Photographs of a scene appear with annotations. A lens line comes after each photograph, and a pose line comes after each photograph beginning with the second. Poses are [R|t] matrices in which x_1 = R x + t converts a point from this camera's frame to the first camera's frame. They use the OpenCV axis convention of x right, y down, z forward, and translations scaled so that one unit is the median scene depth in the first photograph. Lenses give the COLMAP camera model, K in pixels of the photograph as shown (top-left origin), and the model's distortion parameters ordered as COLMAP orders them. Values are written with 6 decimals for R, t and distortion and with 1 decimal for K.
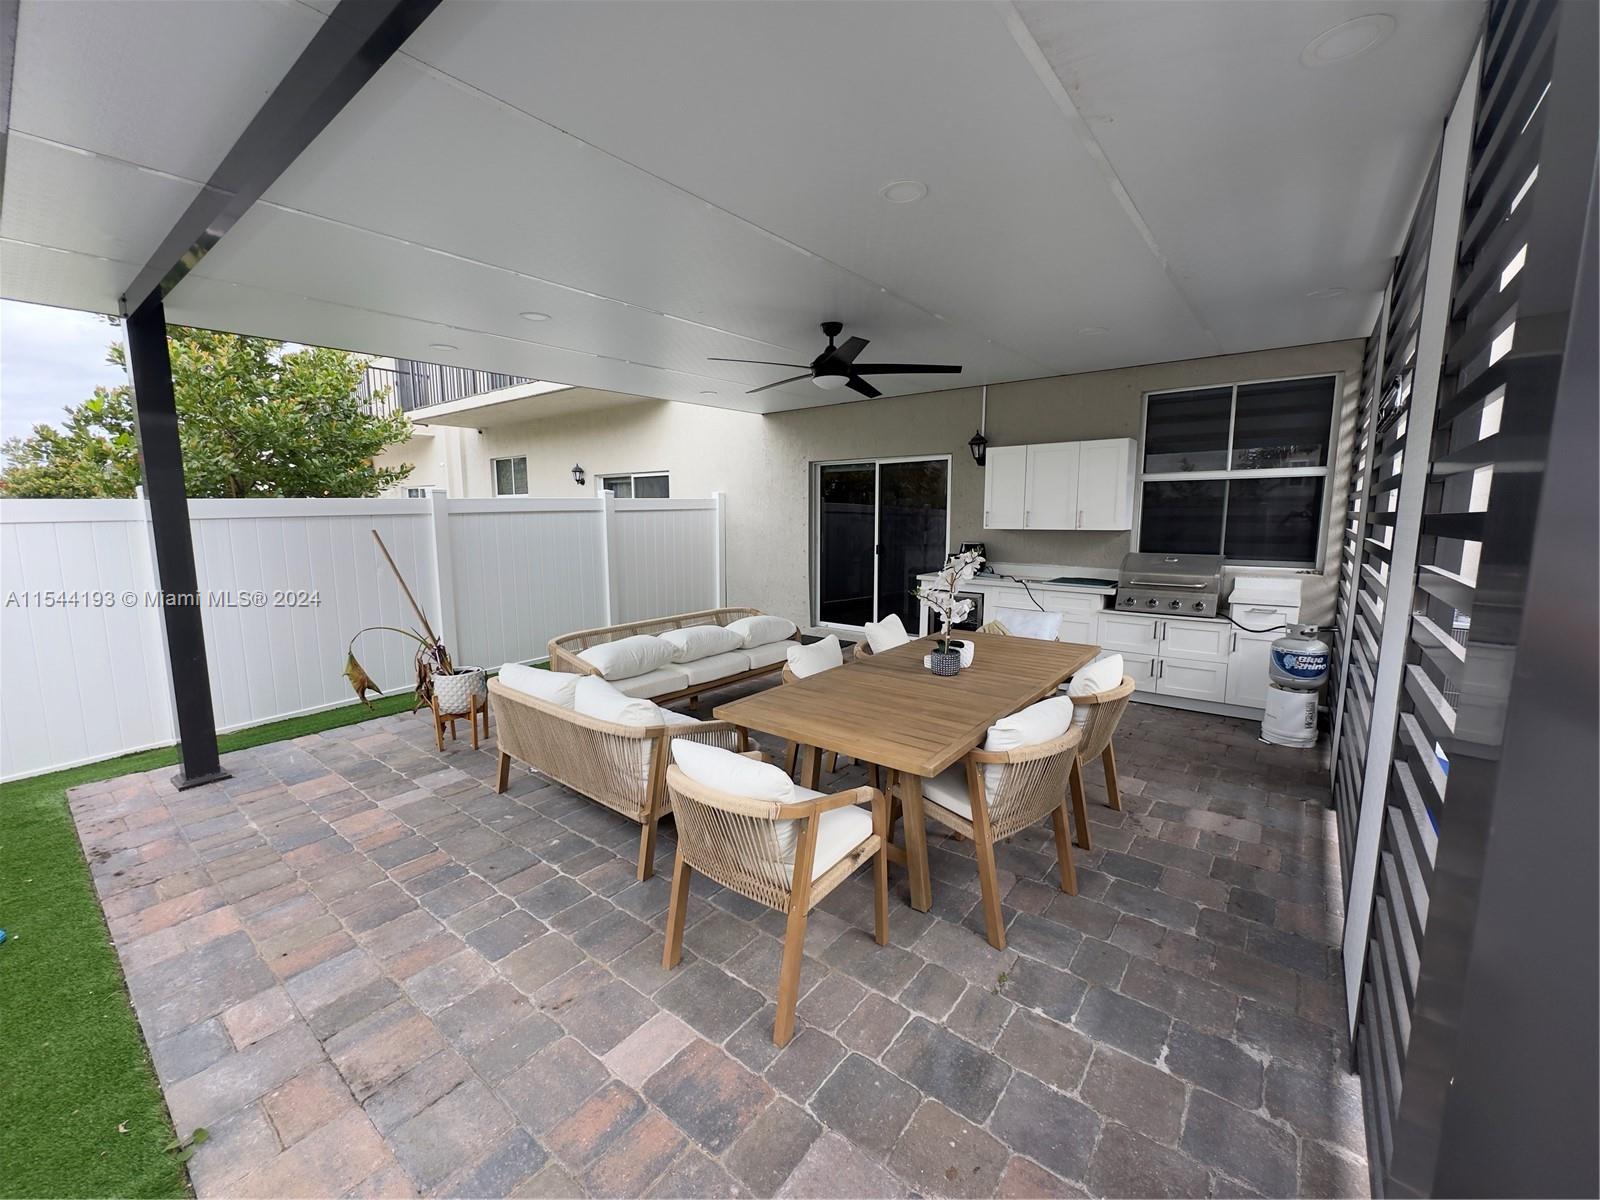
lens RADIAL K [[637.6, 0, 798.7], [0, 637.6, 599.9], [0, 0, 1]] dist [-0.002171, 0.000318]
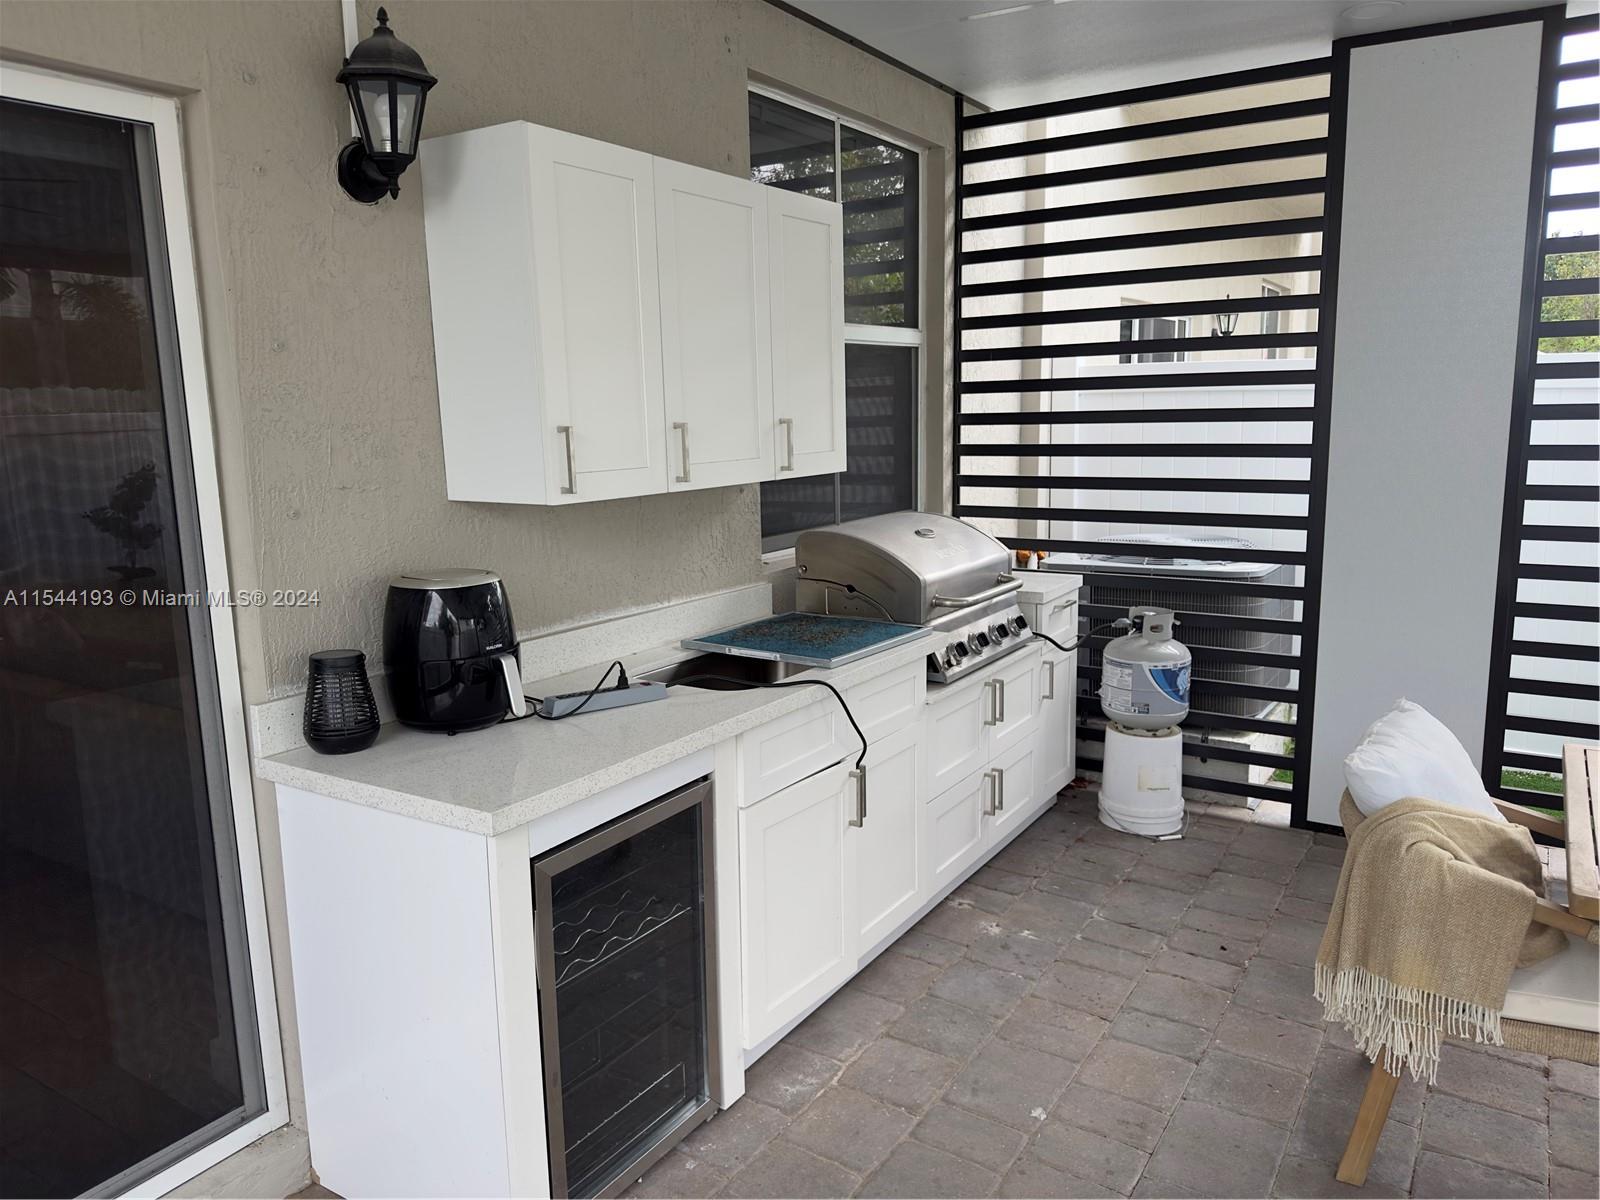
lens RADIAL K [[1143.9, 0, 806.3], [0, 1143.9, 599.4], [0, 0, 1]] dist [0.103013, -0.122555]
pose [[-0.101684, -0.163968, 0.981211, -0.159582], [0.150266, 0.972475, 0.178080, -0.186623], [-0.983403, 0.165550, -0.074246, 1.285837]]
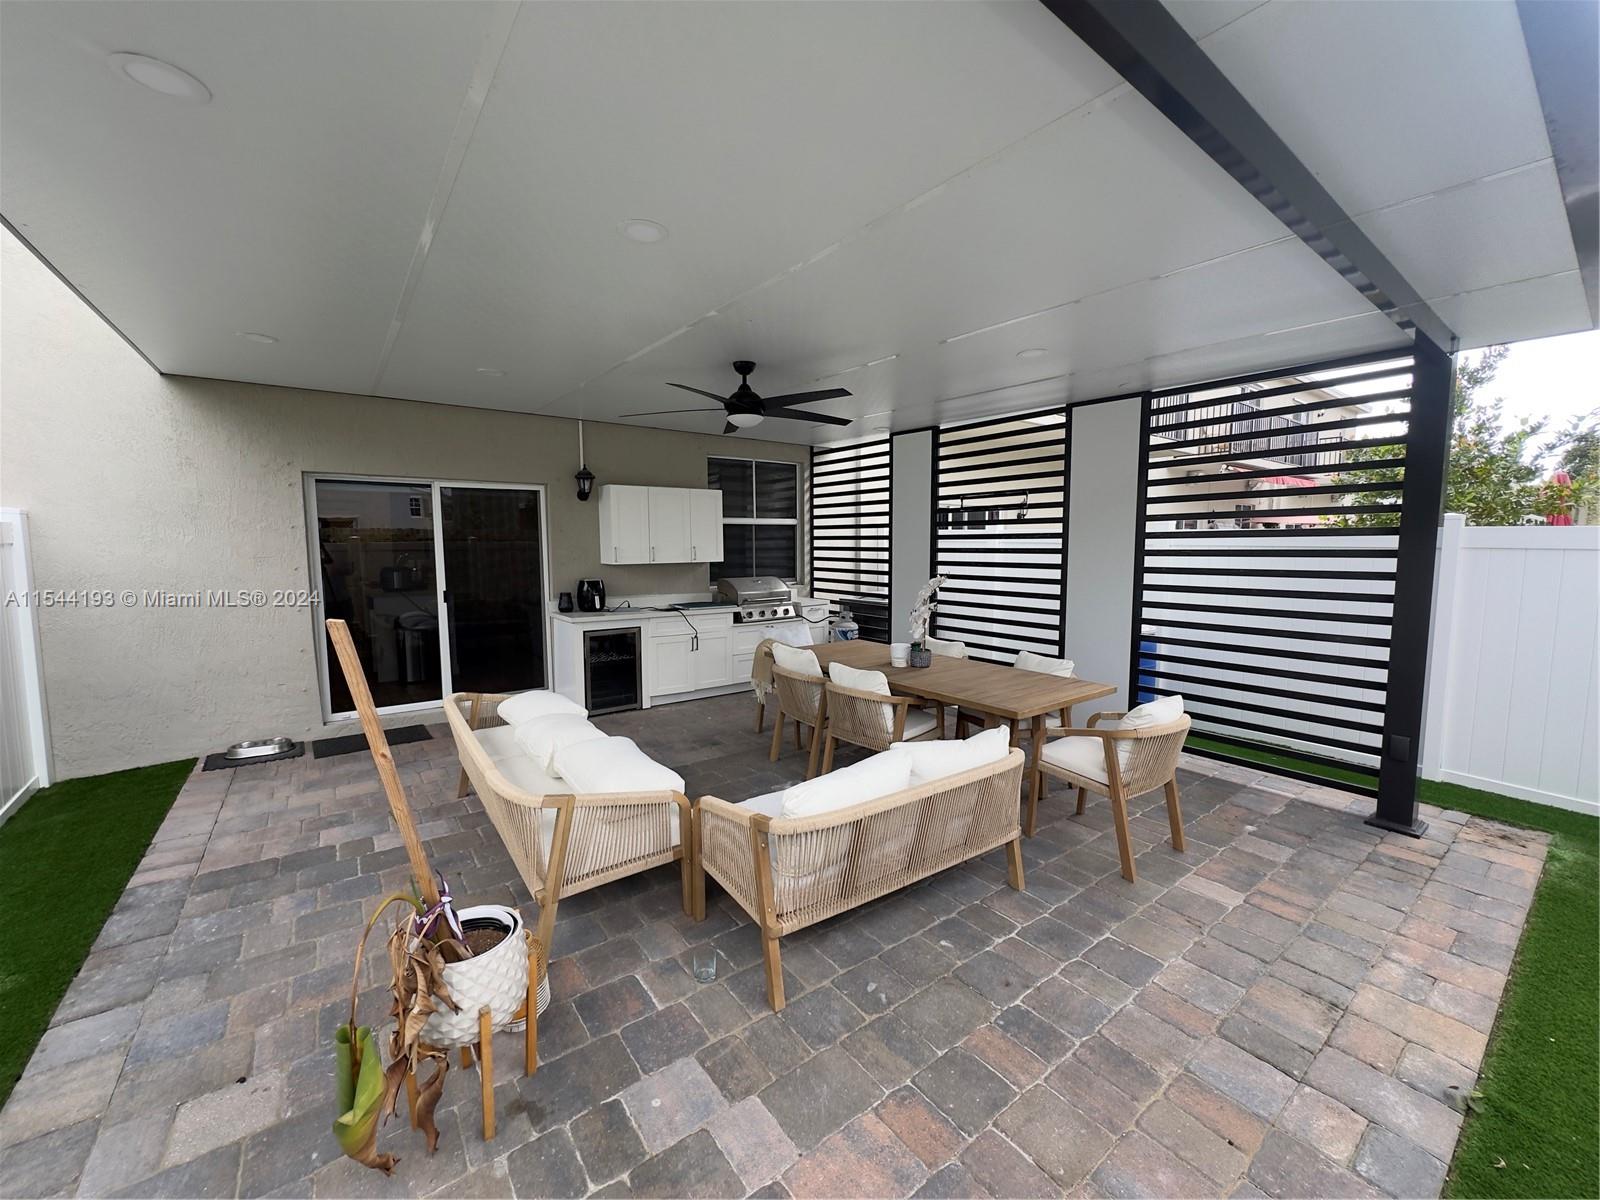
lens RADIAL K [[637.6, 0, 798.7], [0, 637.6, 599.9], [0, 0, 1]] dist [-0.002171, 0.000318]
pose [[0.258682, -0.086292, 0.962101, -0.821443], [0.132871, 0.989713, 0.053043, -0.095589], [-0.956781, 0.114114, 0.267486, 0.620085]]
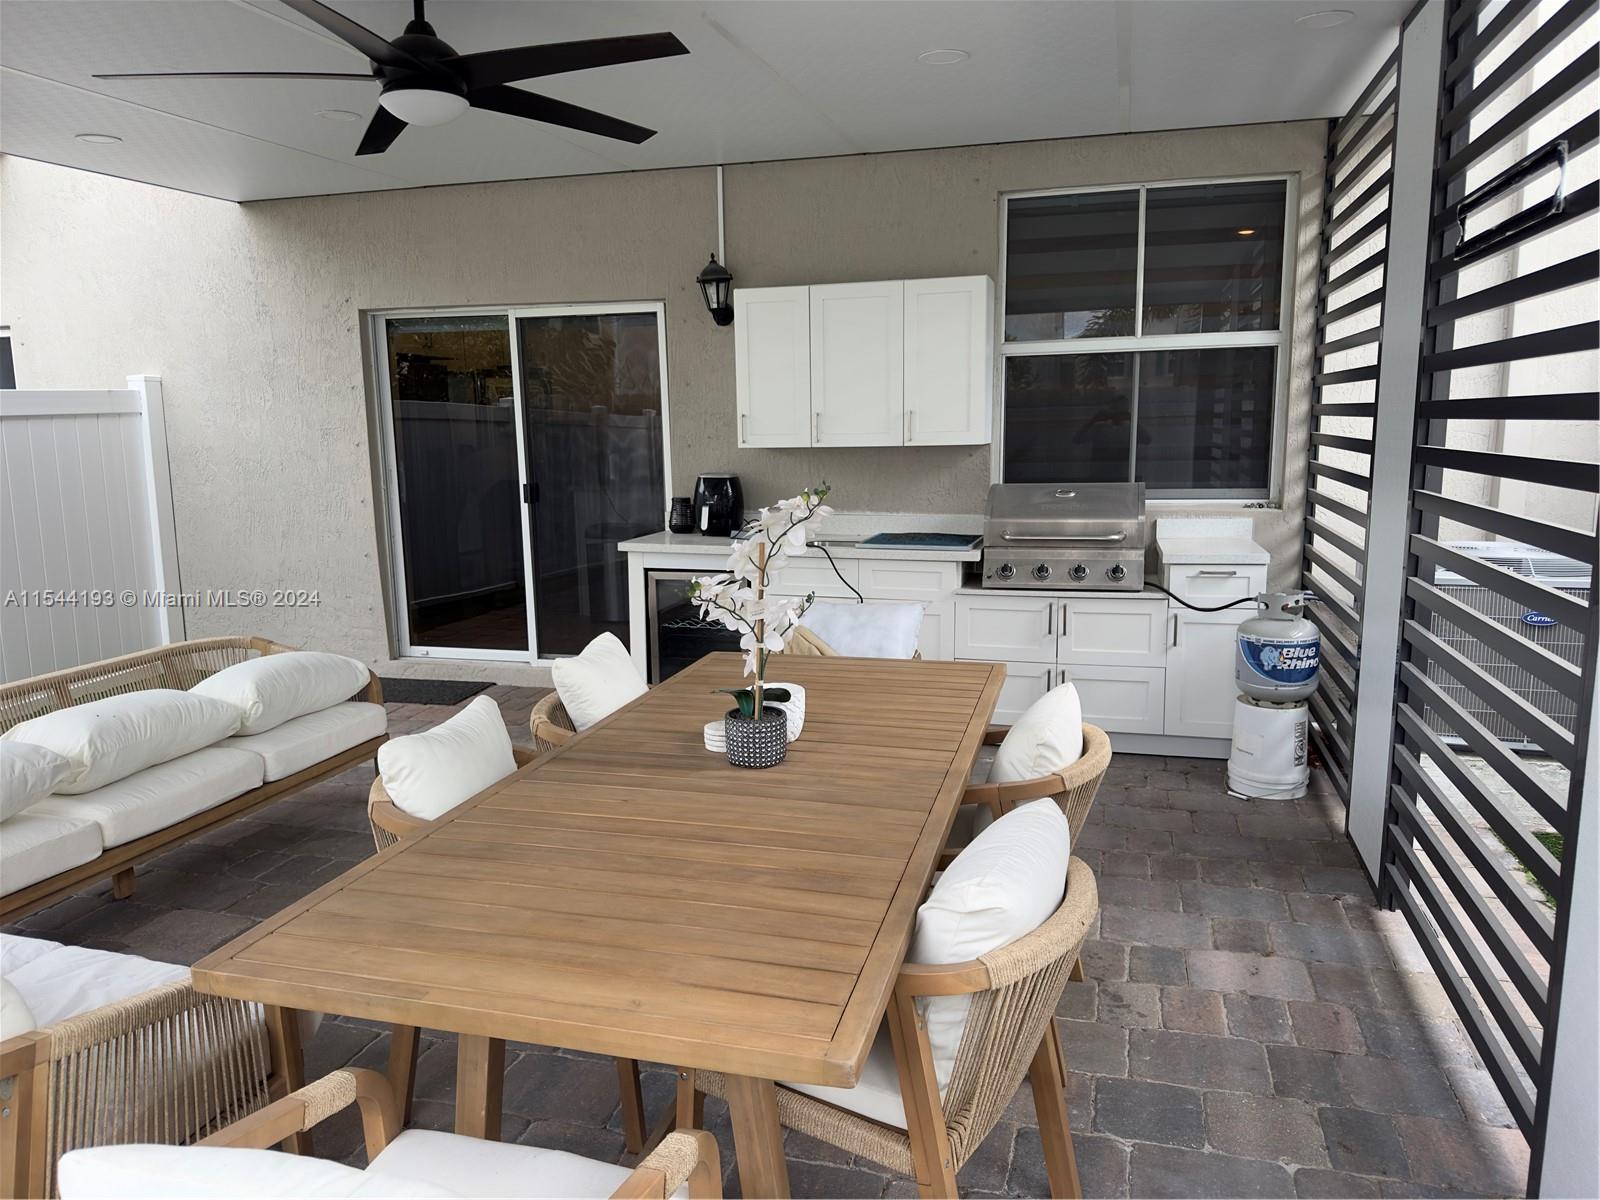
lens RADIAL K [[1113.4, 0, 790.2], [0, 1113.4, 601.7], [0, 0, 1]] dist [0.103604, -0.161518]
pose [[0.924401, -0.072130, 0.374541, -0.029286], [0.063931, 0.997365, 0.034289, -0.018704], [-0.376027, -0.007752, 0.926576, 0.182783]]
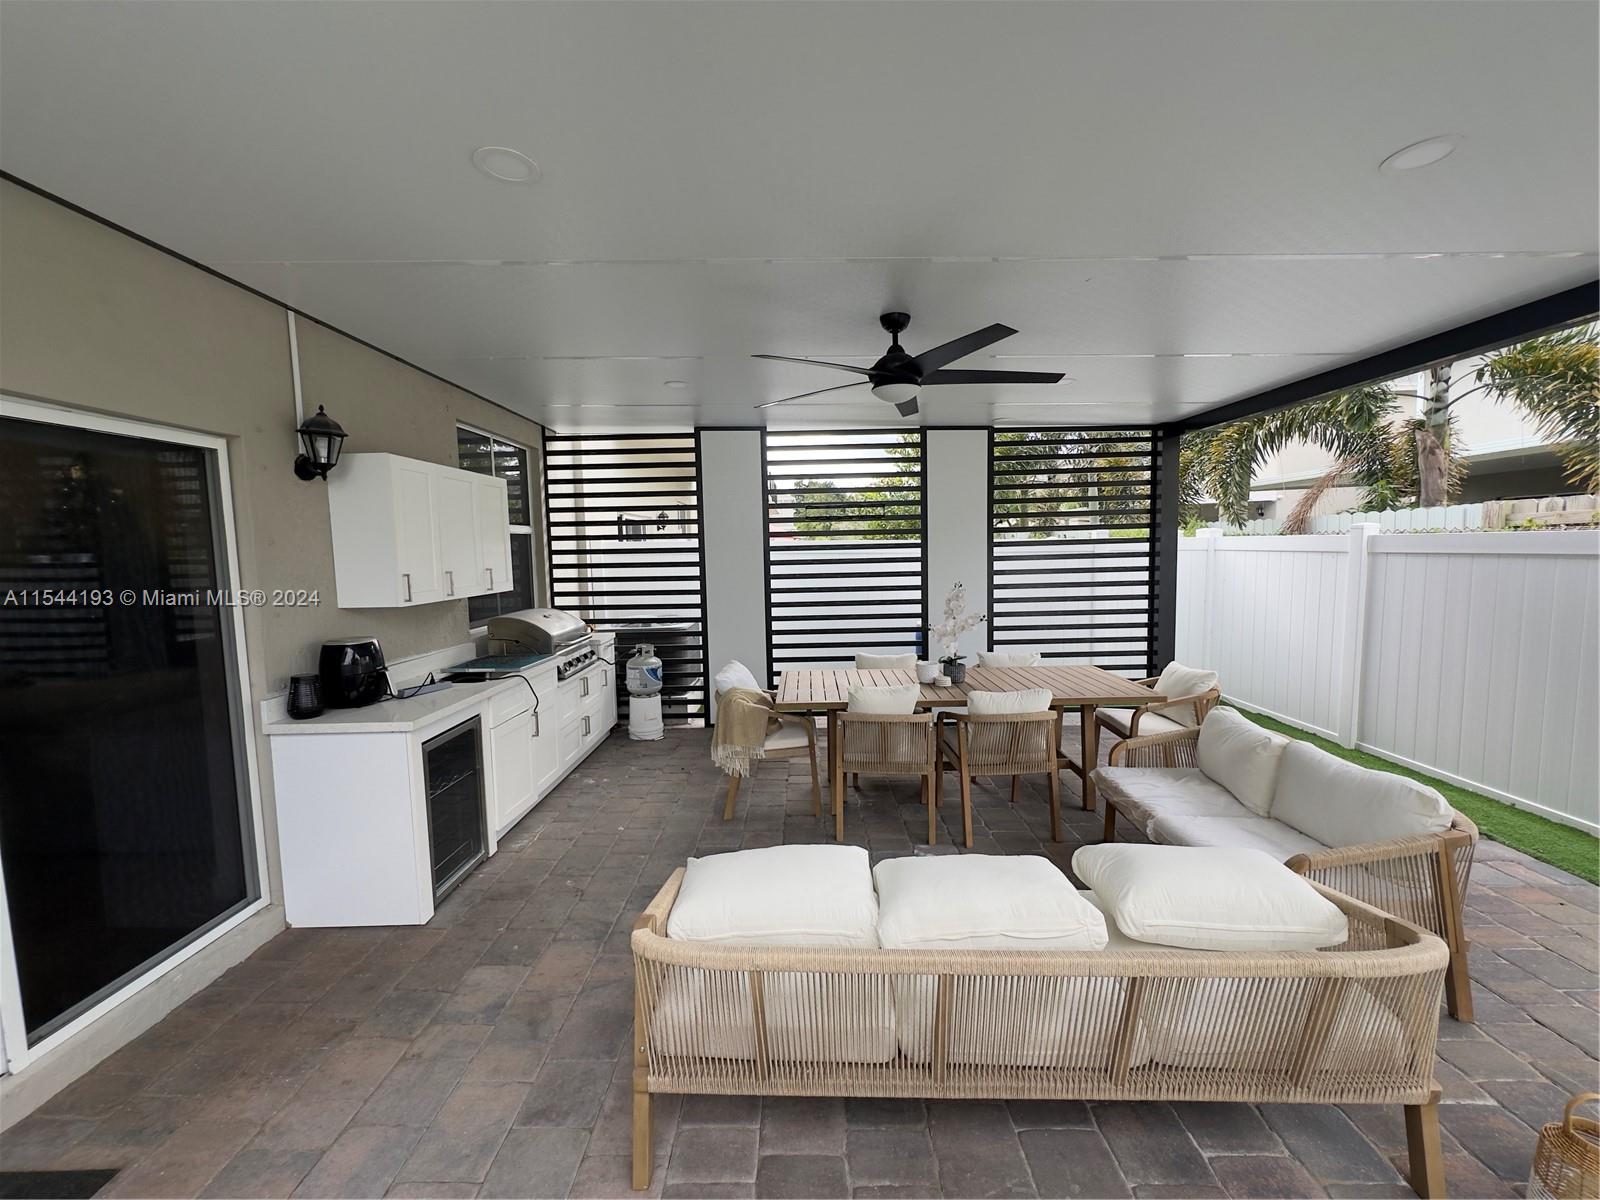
lens RADIAL K [[644.0, 0, 794.1], [0, 644.0, 602.2], [0, 0, 1]] dist [-0.000470, -0.000123]
pose [[-0.600379, -0.053541, 0.797922, -0.443377], [0.127553, 0.978572, 0.161637, -0.216471], [-0.789478, 0.198821, -0.580685, 1.425207]]
